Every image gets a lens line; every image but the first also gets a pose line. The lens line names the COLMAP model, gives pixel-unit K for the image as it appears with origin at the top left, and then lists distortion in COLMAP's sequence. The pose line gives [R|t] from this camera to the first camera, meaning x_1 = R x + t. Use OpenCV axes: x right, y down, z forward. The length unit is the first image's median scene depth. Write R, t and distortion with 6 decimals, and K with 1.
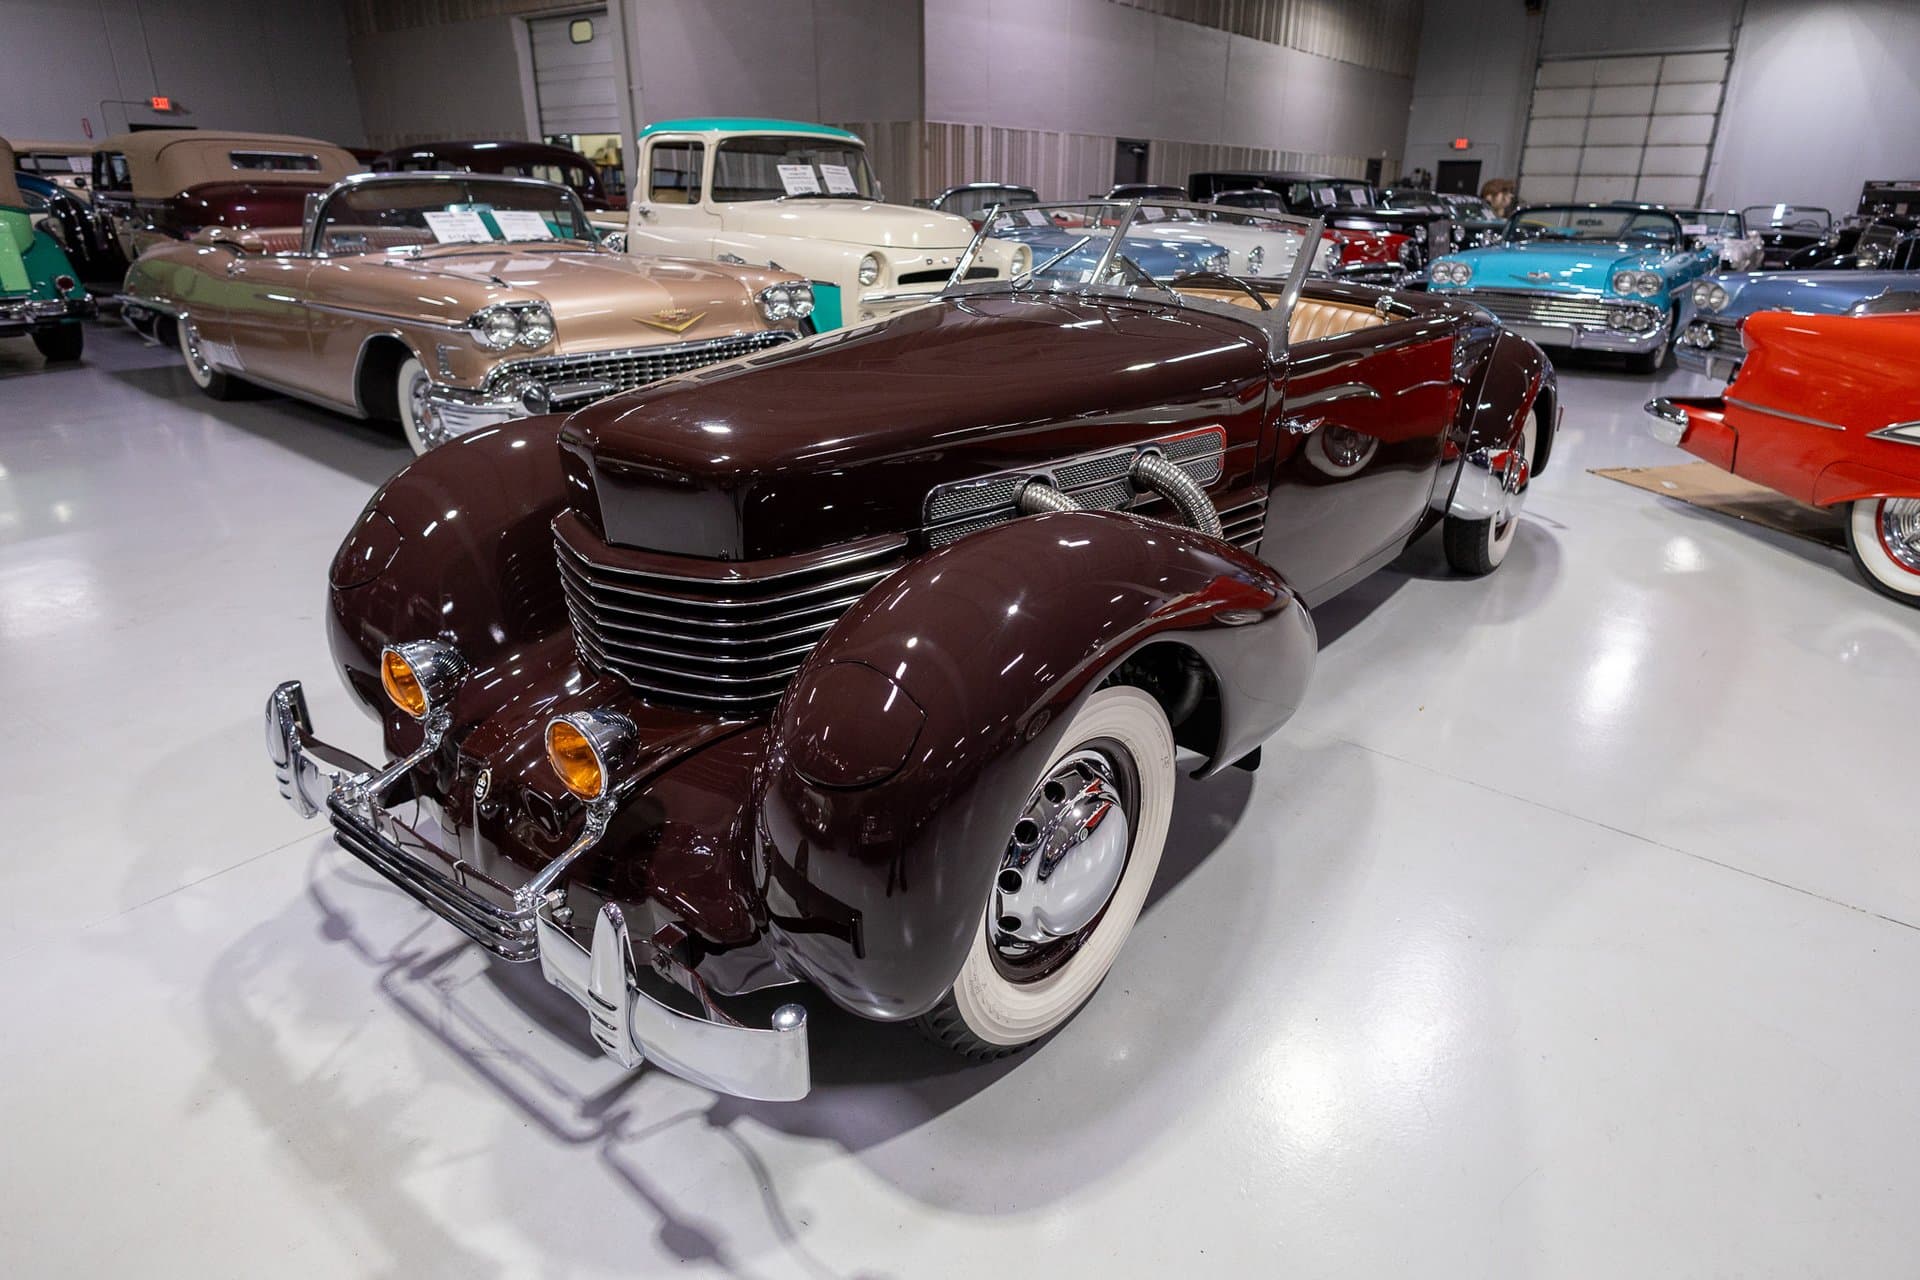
lens RADIAL K [[1091.6, 0, 964.3], [0, 1091.6, 625.9], [0, 0, 1]] dist [0.014523, -0.002313]
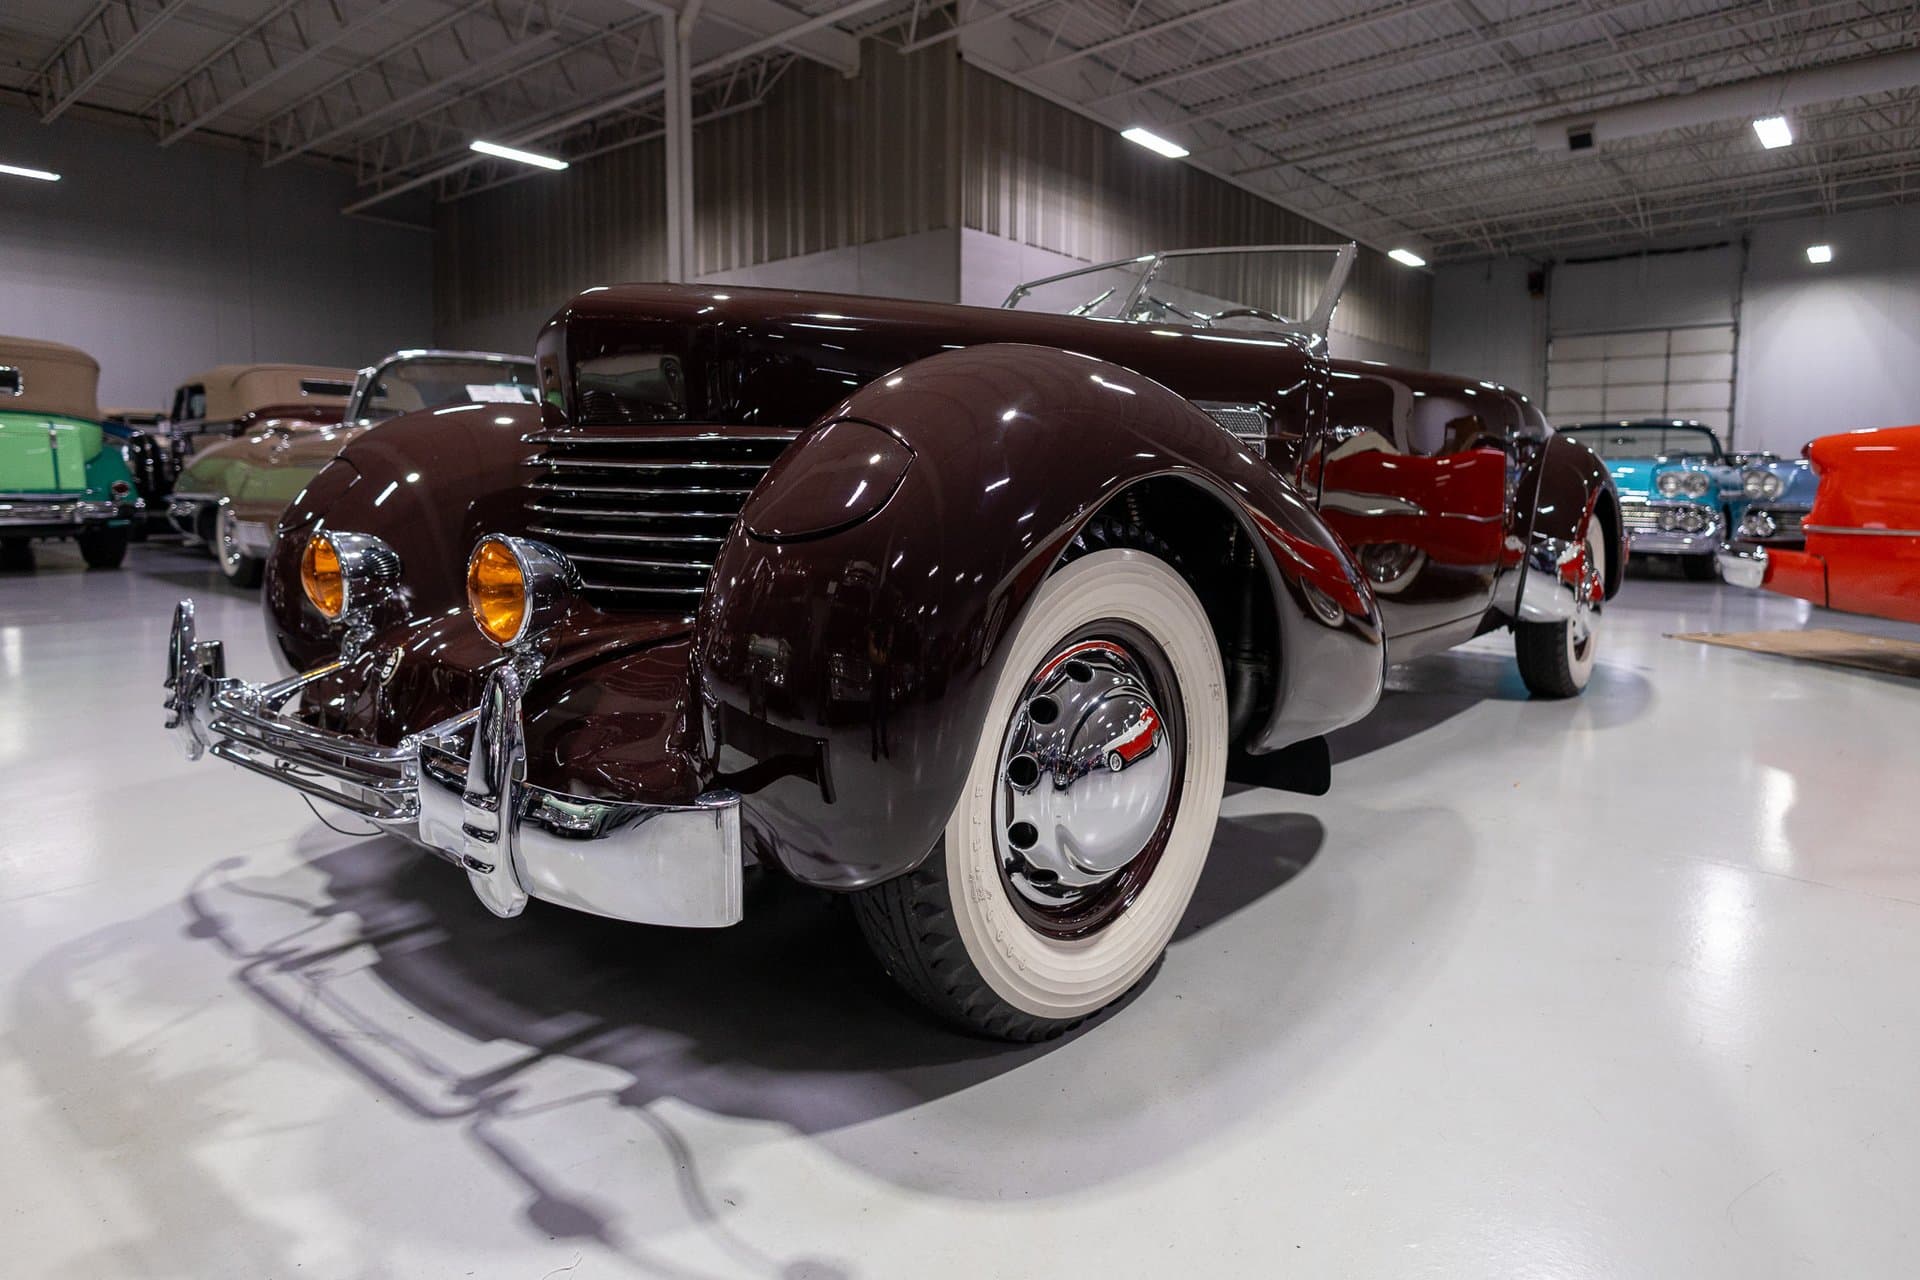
lens RADIAL K [[1122.8, 0, 961.0], [0, 1122.8, 614.2], [0, 0, 1]] dist [0.021150, -0.011005]
pose [[0.999372, 0.006649, -0.034816, 0.011225], [-0.016011, 0.961014, -0.276037, 0.161318], [0.031624, 0.276421, 0.960516, 0.083565]]
